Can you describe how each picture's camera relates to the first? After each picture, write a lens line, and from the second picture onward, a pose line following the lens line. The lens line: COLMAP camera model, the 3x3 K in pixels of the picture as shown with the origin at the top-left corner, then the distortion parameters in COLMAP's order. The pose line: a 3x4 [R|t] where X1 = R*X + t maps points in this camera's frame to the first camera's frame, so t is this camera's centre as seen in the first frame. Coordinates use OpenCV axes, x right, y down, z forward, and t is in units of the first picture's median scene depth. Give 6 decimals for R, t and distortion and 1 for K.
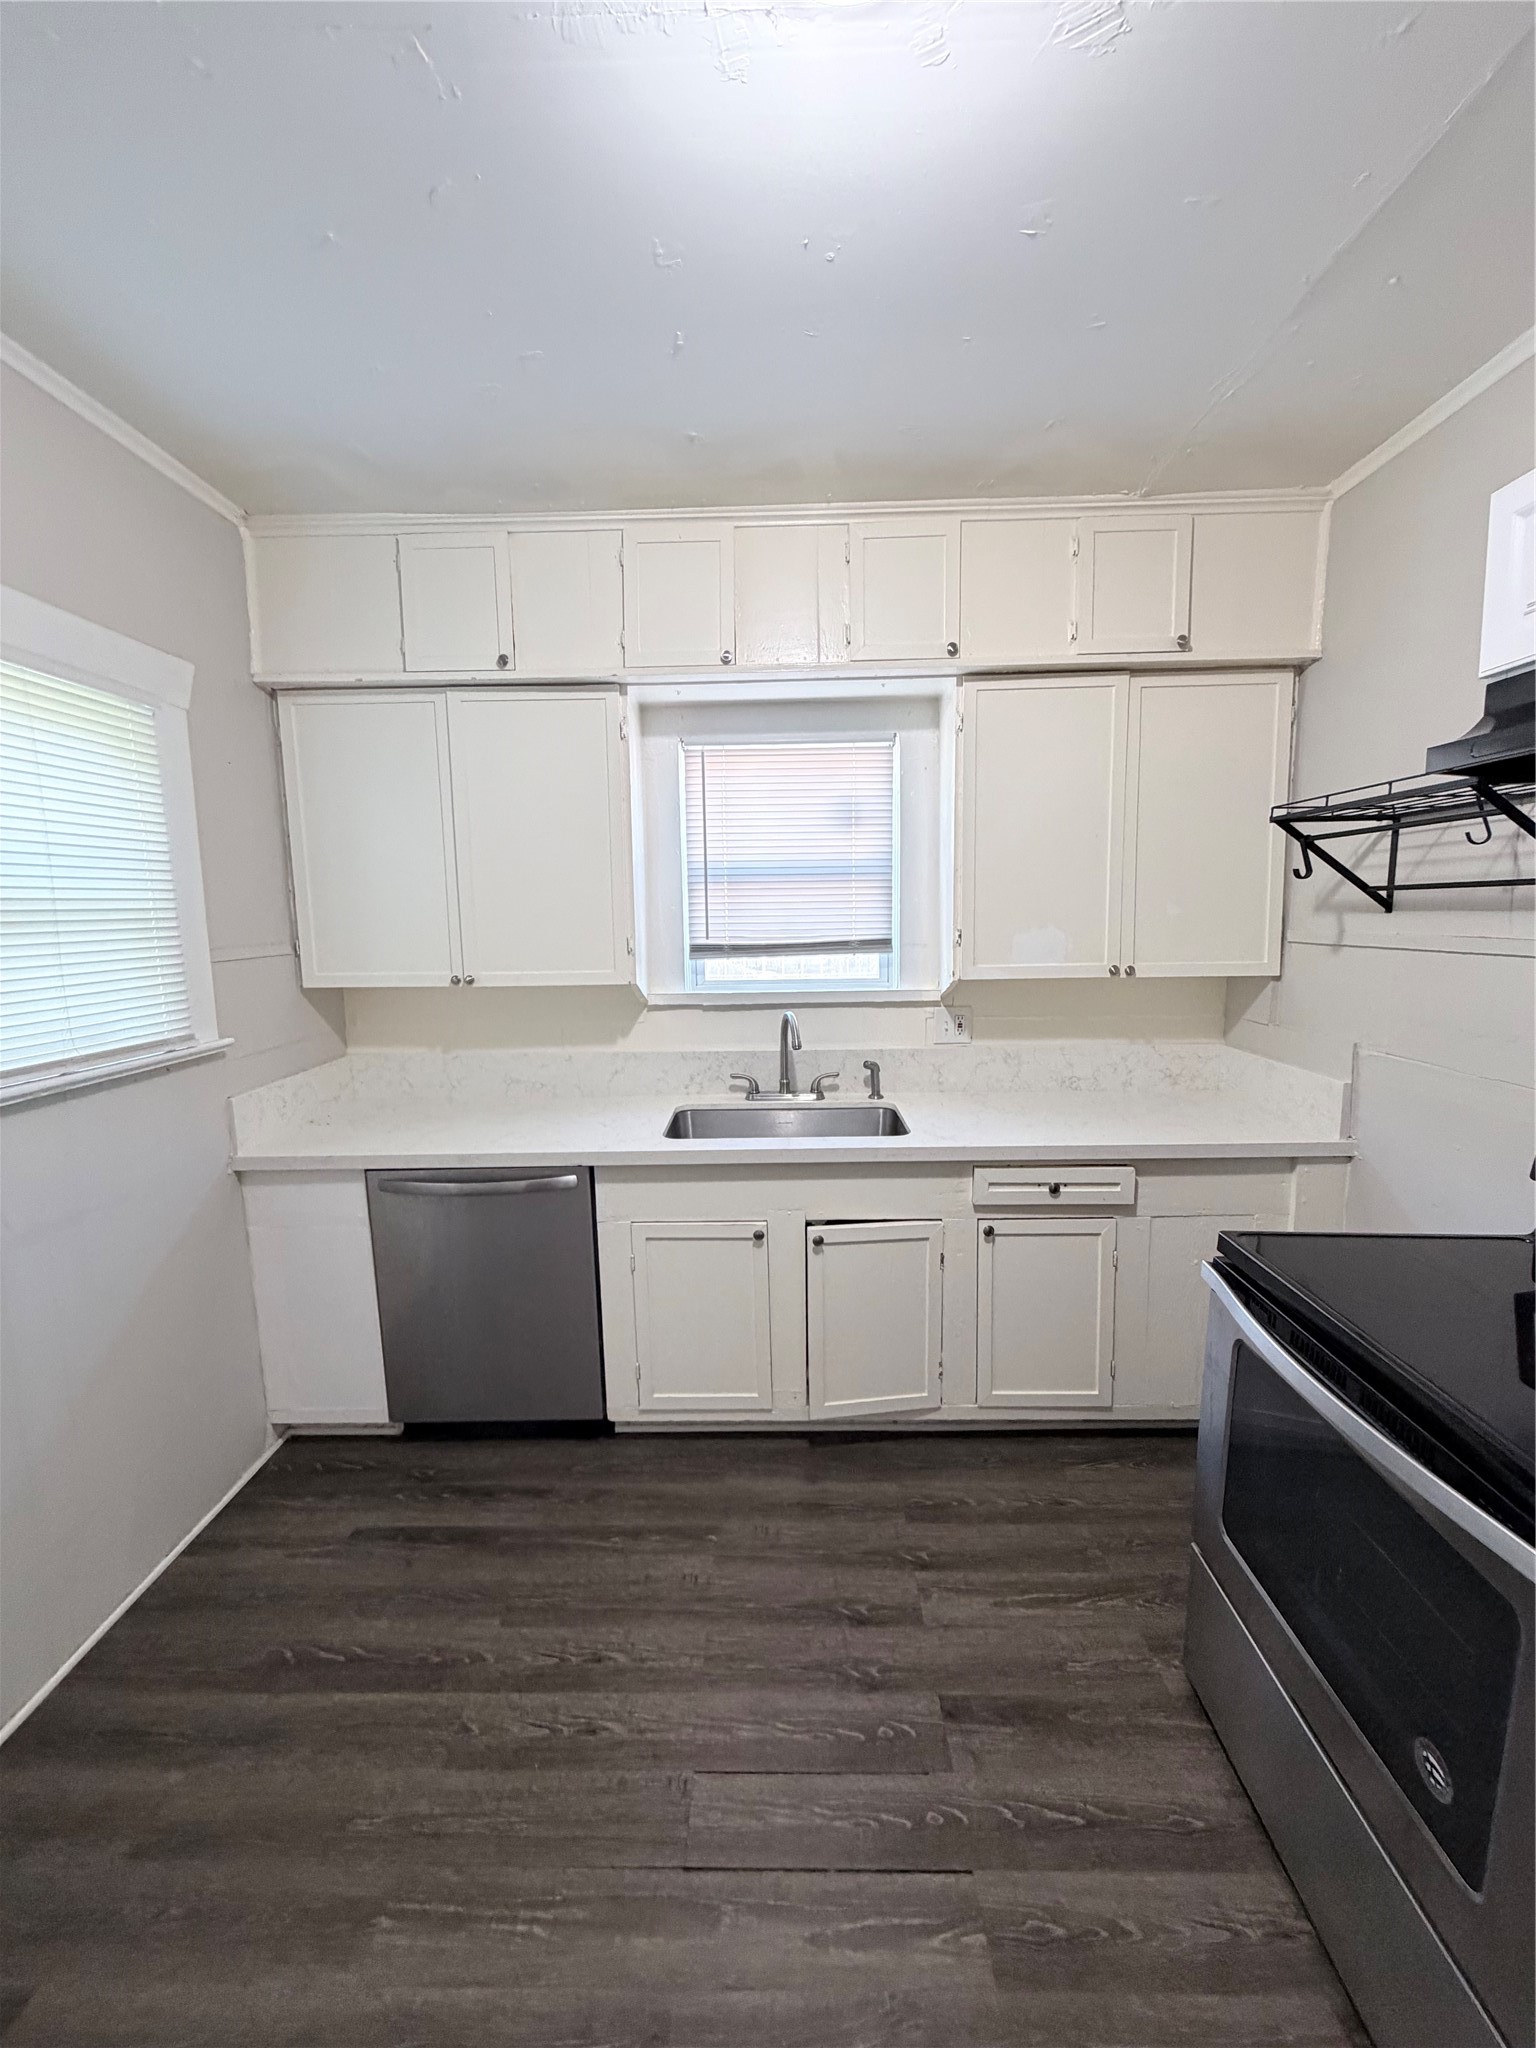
lens RADIAL K [[813.1, 0, 768.8], [0, 813.1, 1016.2], [0, 0, 1]] dist [-0.001713, -0.000149]
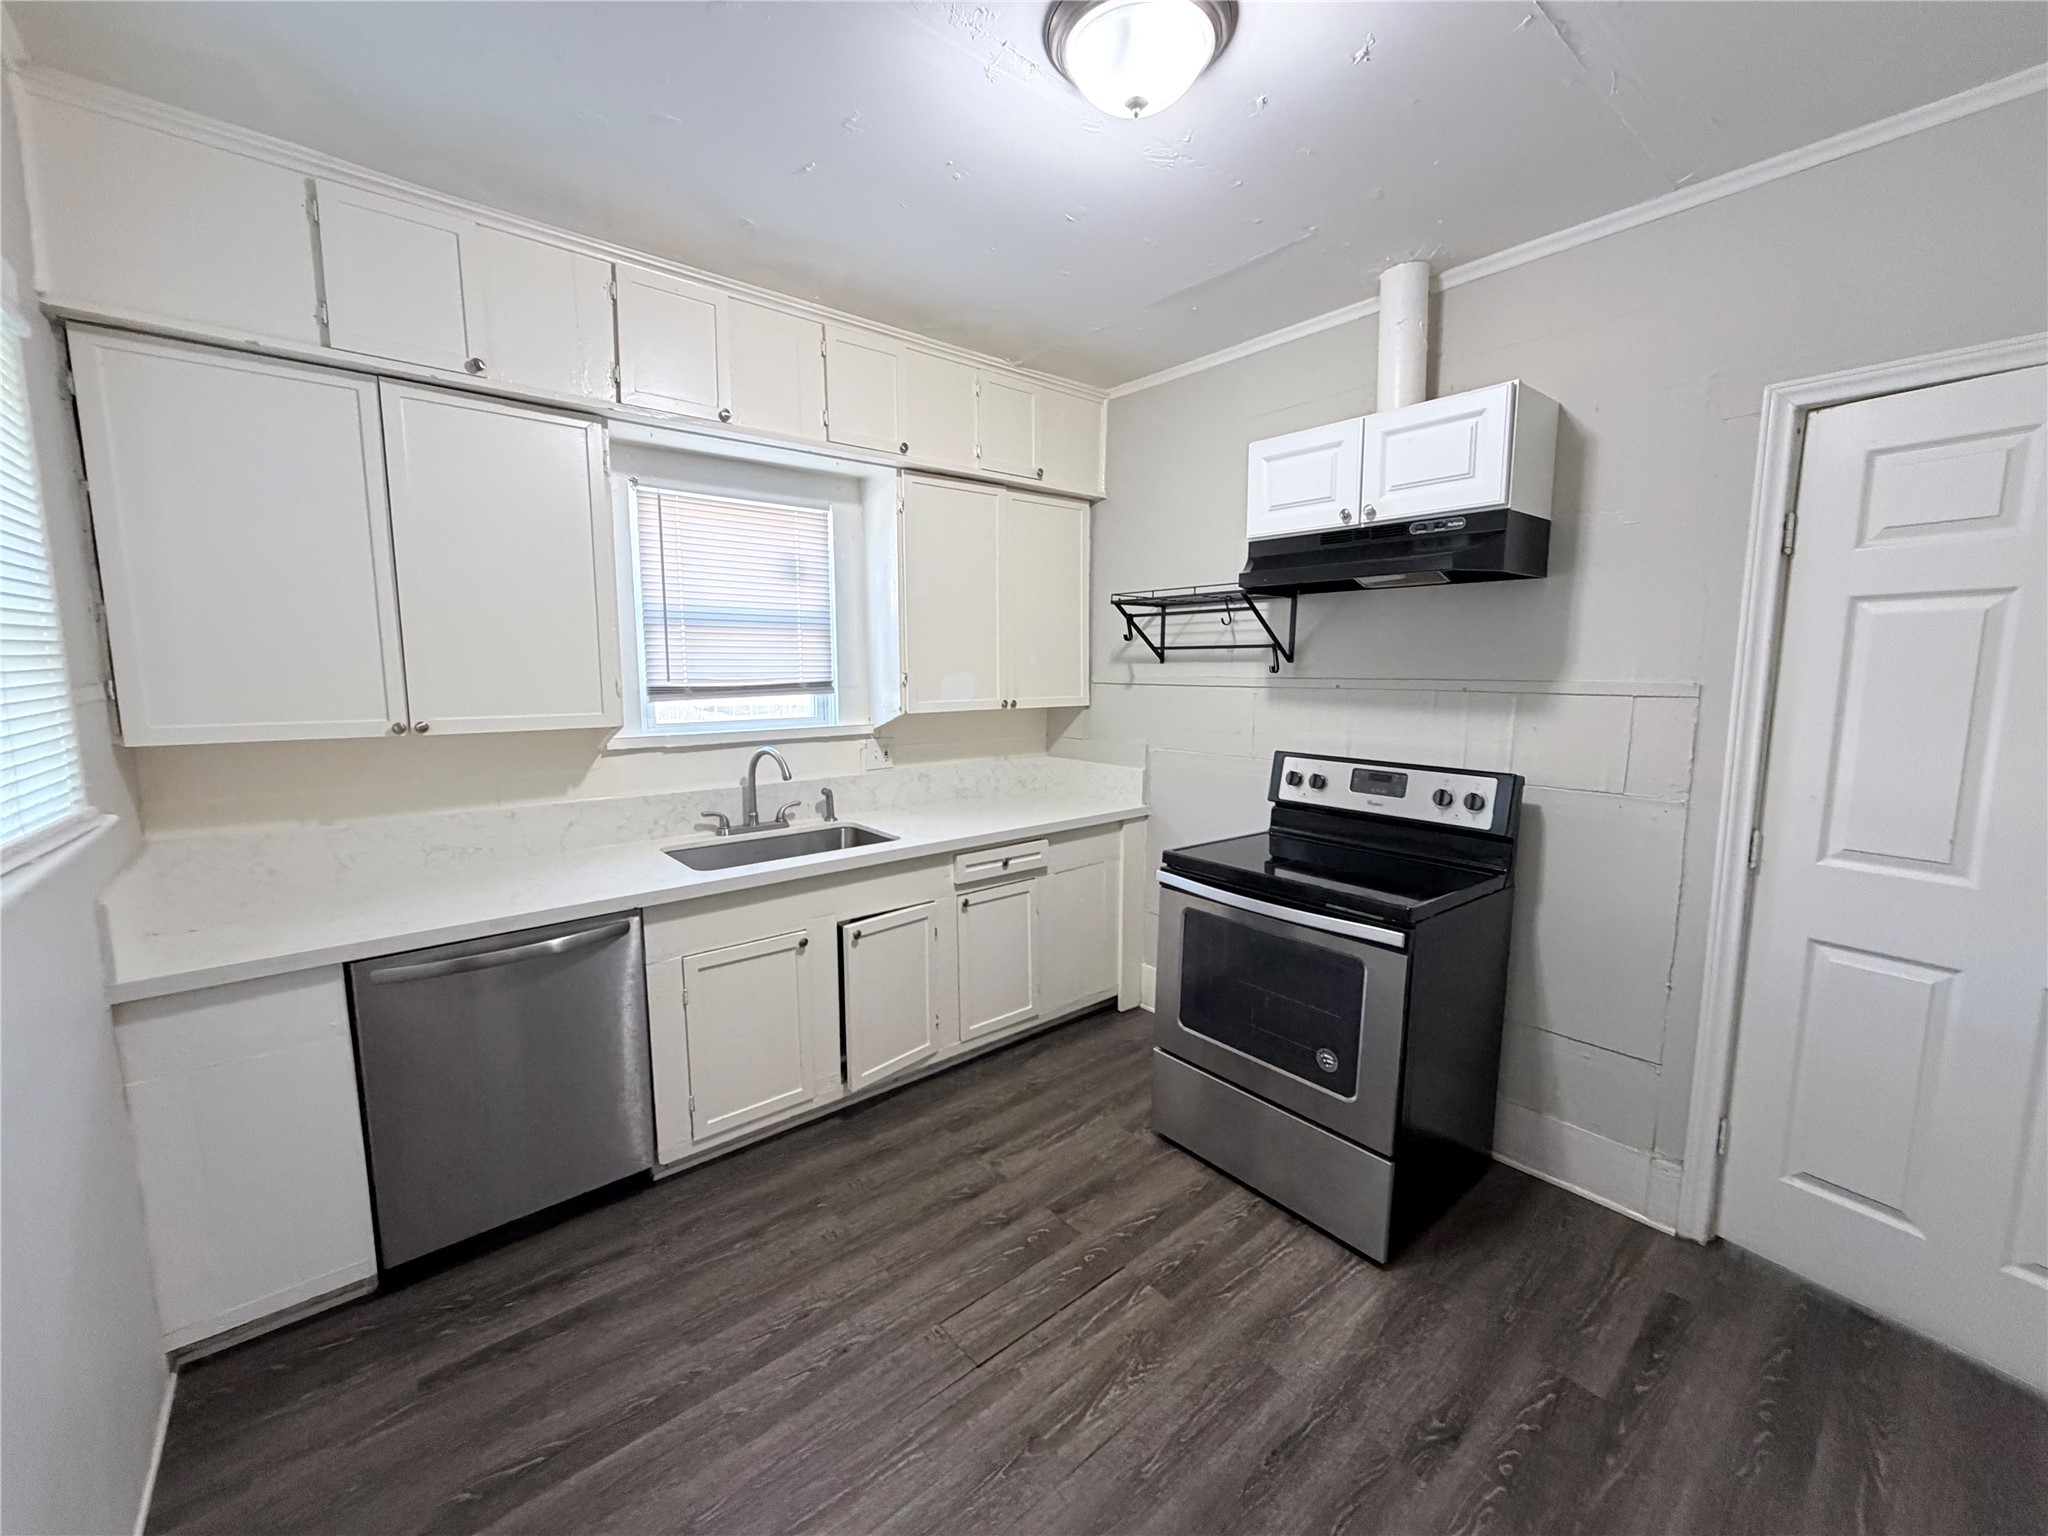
lens RADIAL K [[813.1, 0, 1016.5], [0, 813.1, 770.0], [0, 0, 1]] dist [-0.001713, -0.000149]
pose [[0.755115, -0.069238, 0.651927, -0.501086], [0.071672, 0.997166, 0.022887, 0.027216], [-0.651663, 0.029443, 0.757937, -0.048032]]
